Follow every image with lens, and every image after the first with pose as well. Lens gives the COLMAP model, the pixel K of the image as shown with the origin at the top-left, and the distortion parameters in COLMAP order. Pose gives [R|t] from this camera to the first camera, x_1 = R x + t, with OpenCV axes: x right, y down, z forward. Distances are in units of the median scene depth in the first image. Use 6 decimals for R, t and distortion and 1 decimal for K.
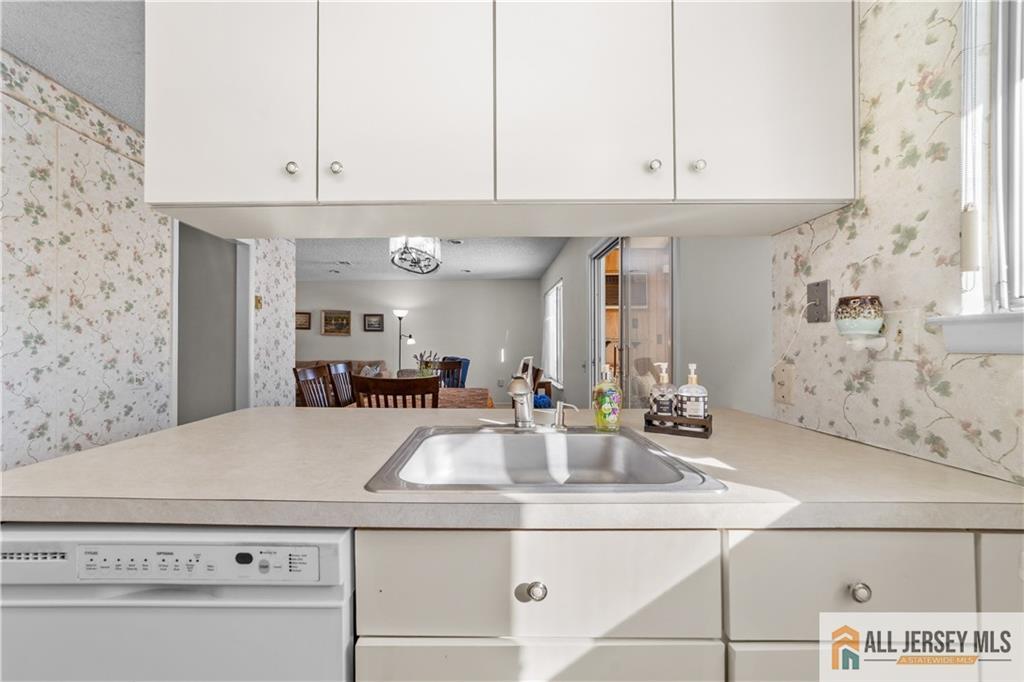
lens RADIAL K [[393.3, 0, 506.9], [0, 393.3, 344.1], [0, 0, 1]] dist [-0.000246, 0.000241]
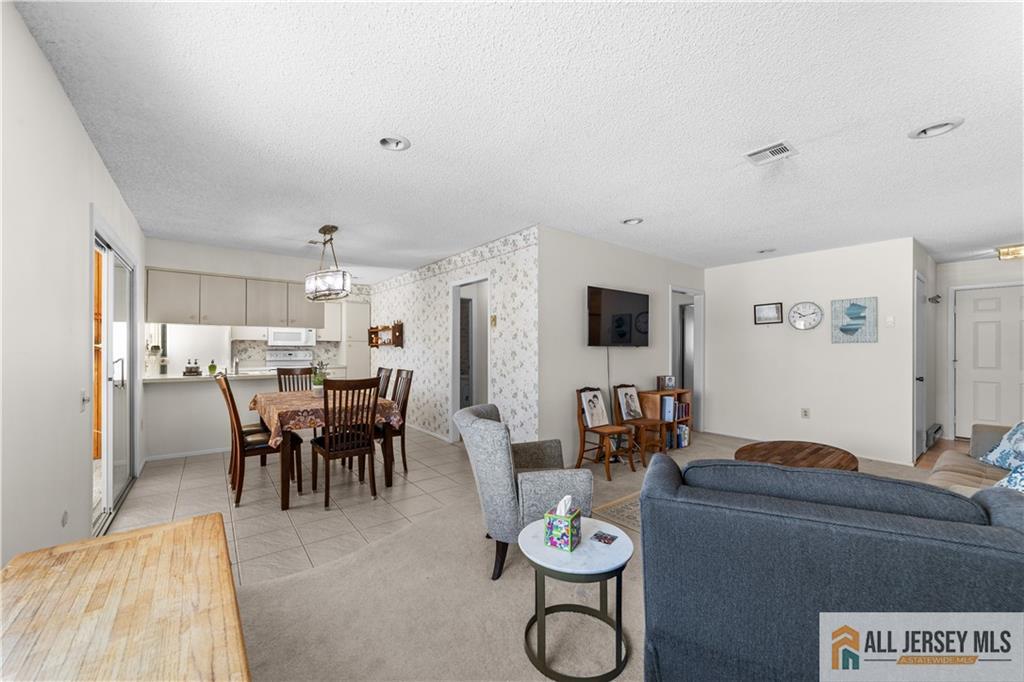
lens RADIAL K [[393.3, 0, 519.6], [0, 393.3, 349.8], [0, 0, 1]] dist [-0.000246, 0.000241]
pose [[-0.804701, 0.000586, -0.593680, 0.027352], [0.000242, 1.000000, 0.000660, -0.016068], [0.593680, 0.000387, -0.804701, 2.008204]]
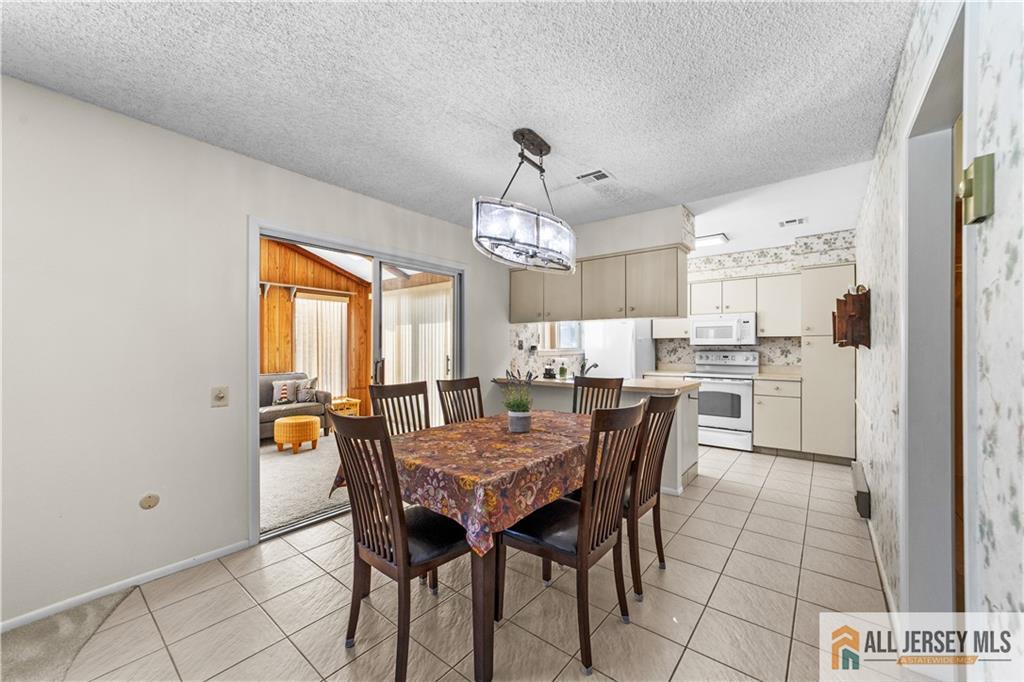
lens RADIAL K [[393.3, 0, 515.9], [0, 393.3, 347.3], [0, 0, 1]] dist [-0.000246, 0.000241]
pose [[-0.762726, 0.002624, 0.646717, -0.573631], [-0.000221, 0.999991, -0.004318, -0.019797], [-0.646722, -0.003436, -0.762718, 1.298461]]
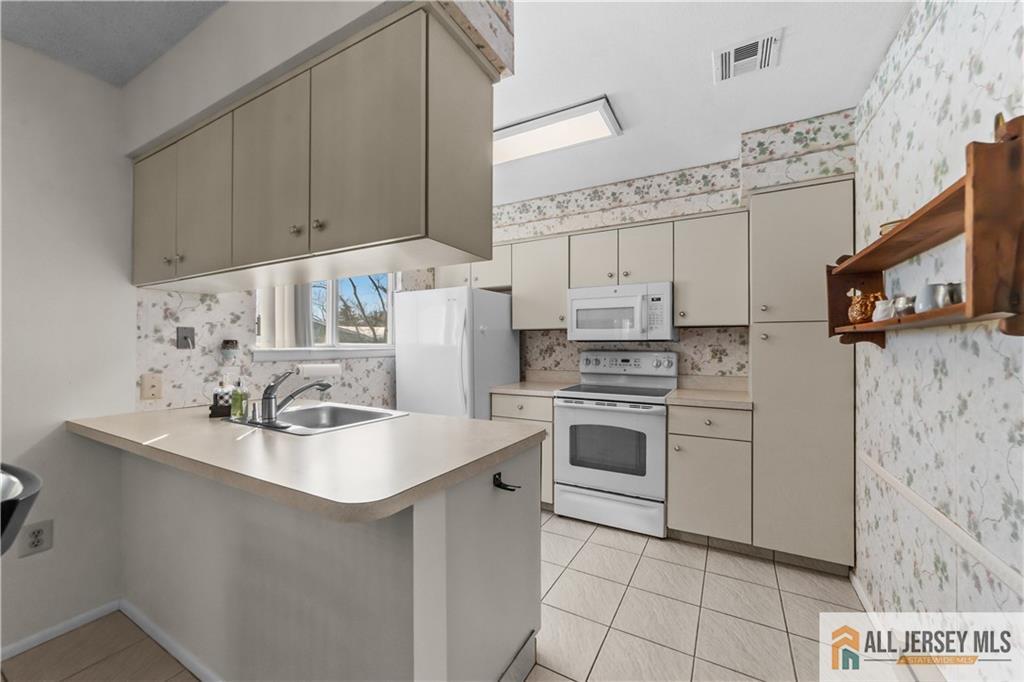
lens RADIAL K [[393.3, 0, 512.8], [0, 393.3, 343.5], [0, 0, 1]] dist [-0.000246, 0.000241]
pose [[-0.854061, 0.003026, 0.520163, -0.461632], [-0.002031, 0.999956, -0.009151, -0.020513], [-0.520168, -0.008871, -0.854018, 0.550611]]
